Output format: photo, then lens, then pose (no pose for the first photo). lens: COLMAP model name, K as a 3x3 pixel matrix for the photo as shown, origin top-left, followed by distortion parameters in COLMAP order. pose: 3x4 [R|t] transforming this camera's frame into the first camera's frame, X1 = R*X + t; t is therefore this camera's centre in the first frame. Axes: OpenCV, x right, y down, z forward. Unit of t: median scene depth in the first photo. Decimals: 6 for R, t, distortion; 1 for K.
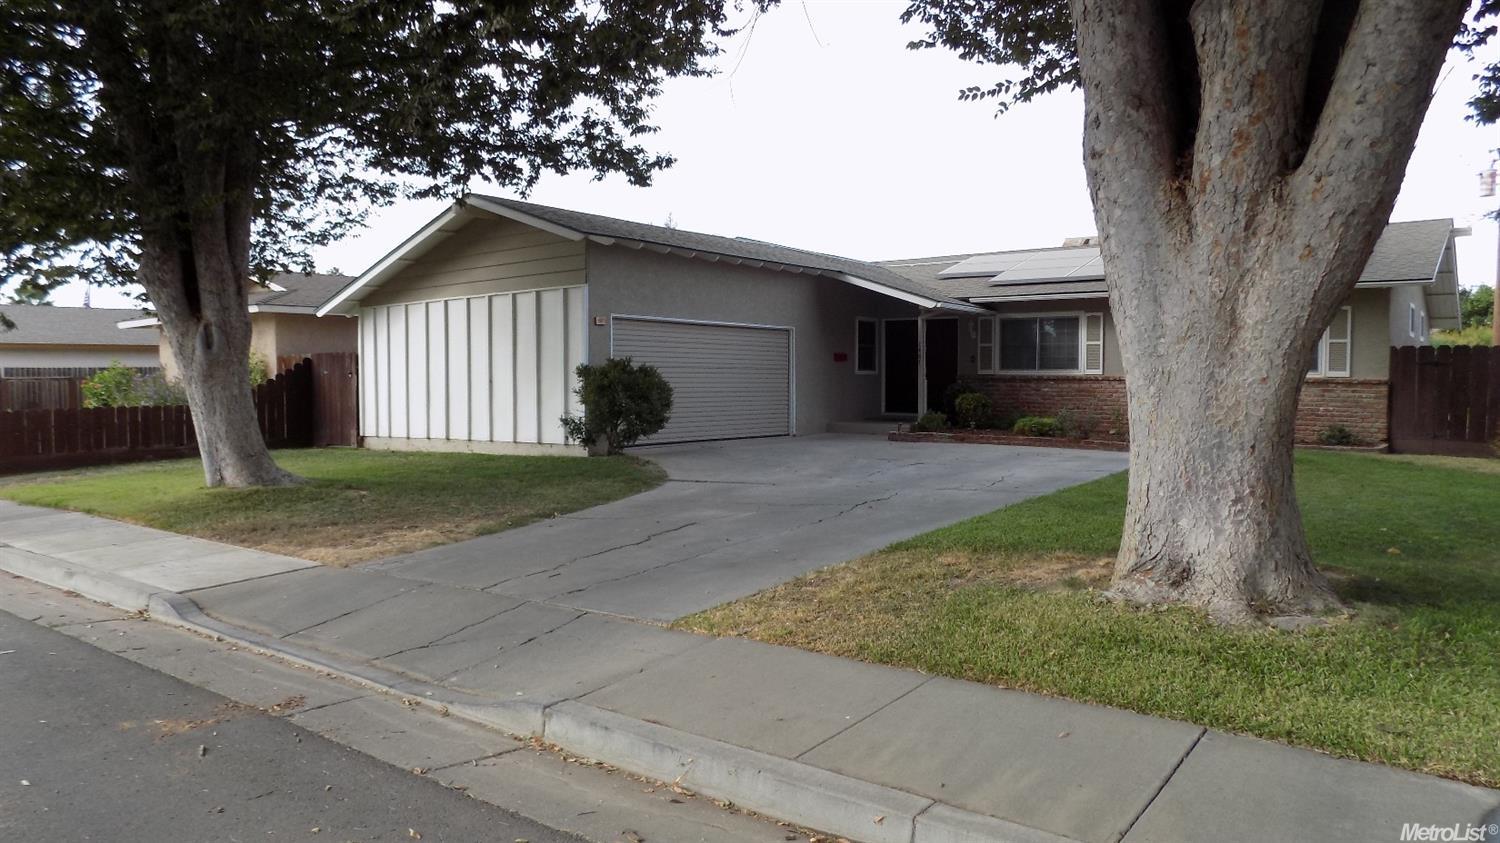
lens RADIAL K [[968.4, 0, 786.1], [0, 968.4, 417.6], [0, 0, 1]] dist [-0.000667, 0.000325]
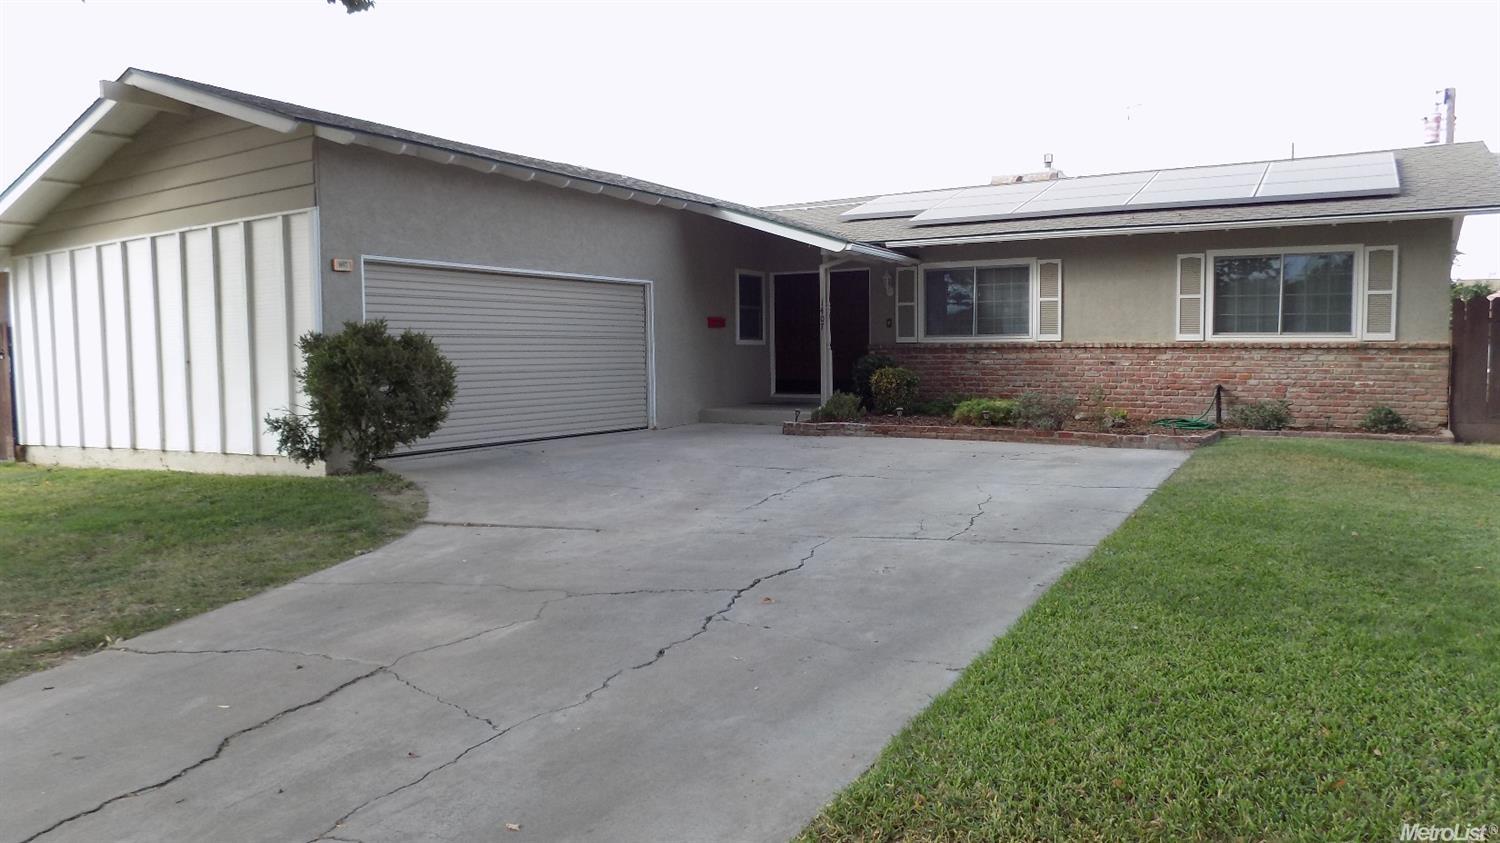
lens RADIAL K [[1024.1, 0, 750.0], [0, 1024.1, 421.5], [0, 0, 1]] dist [-0.079942, 0.000907]
pose [[0.996463, -0.019013, 0.081857, 0.021145], [0.016889, 0.999504, 0.026567, -0.007987], [-0.082321, -0.025091, 0.996290, 0.275819]]
